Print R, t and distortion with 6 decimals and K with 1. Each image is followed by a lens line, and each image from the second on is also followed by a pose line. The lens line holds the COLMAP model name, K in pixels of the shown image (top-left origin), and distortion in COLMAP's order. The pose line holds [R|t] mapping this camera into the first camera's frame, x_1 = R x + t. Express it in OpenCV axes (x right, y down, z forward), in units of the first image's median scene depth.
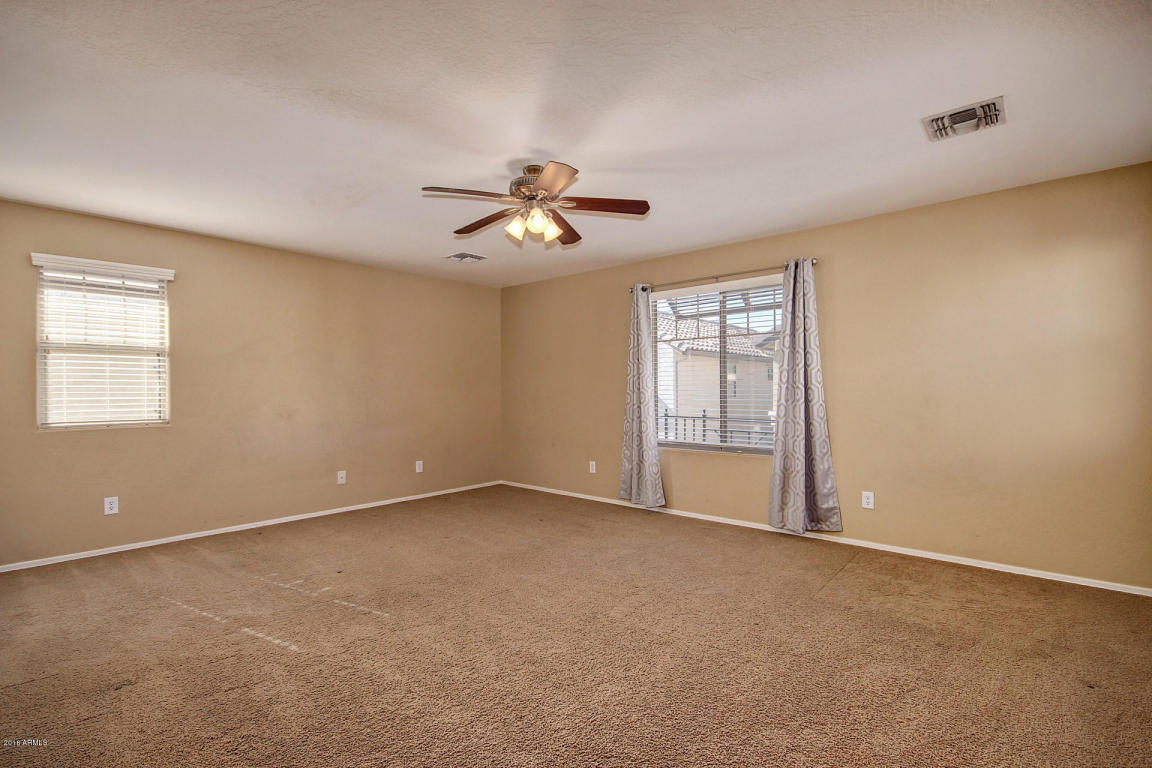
lens RADIAL K [[536.1, 0, 580.6], [0, 536.1, 389.1], [0, 0, 1]] dist [0.001154, -0.000598]
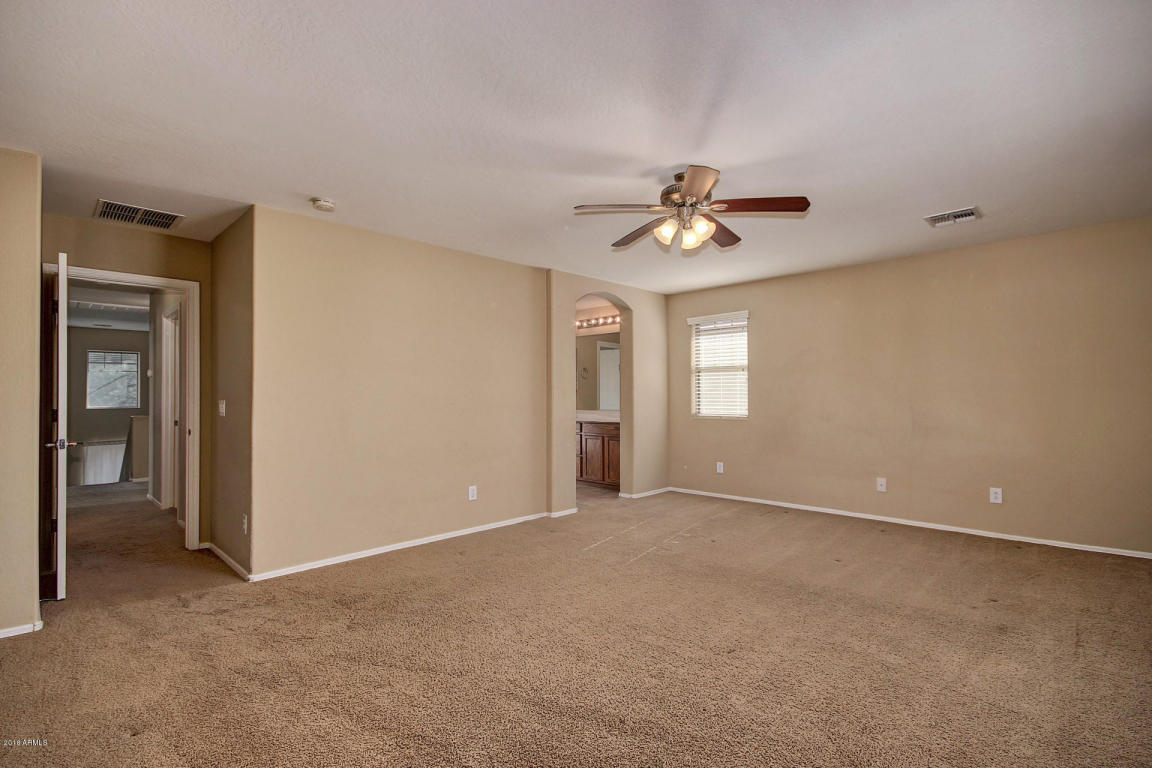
lens RADIAL K [[536.1, 0, 580.6], [0, 536.1, 389.1], [0, 0, 1]] dist [0.001154, -0.000598]
pose [[-0.040680, -0.005820, -0.999155, 0.690196], [0.004216, 0.999973, -0.005997, -0.005253], [0.999163, -0.004457, -0.040654, 0.632972]]
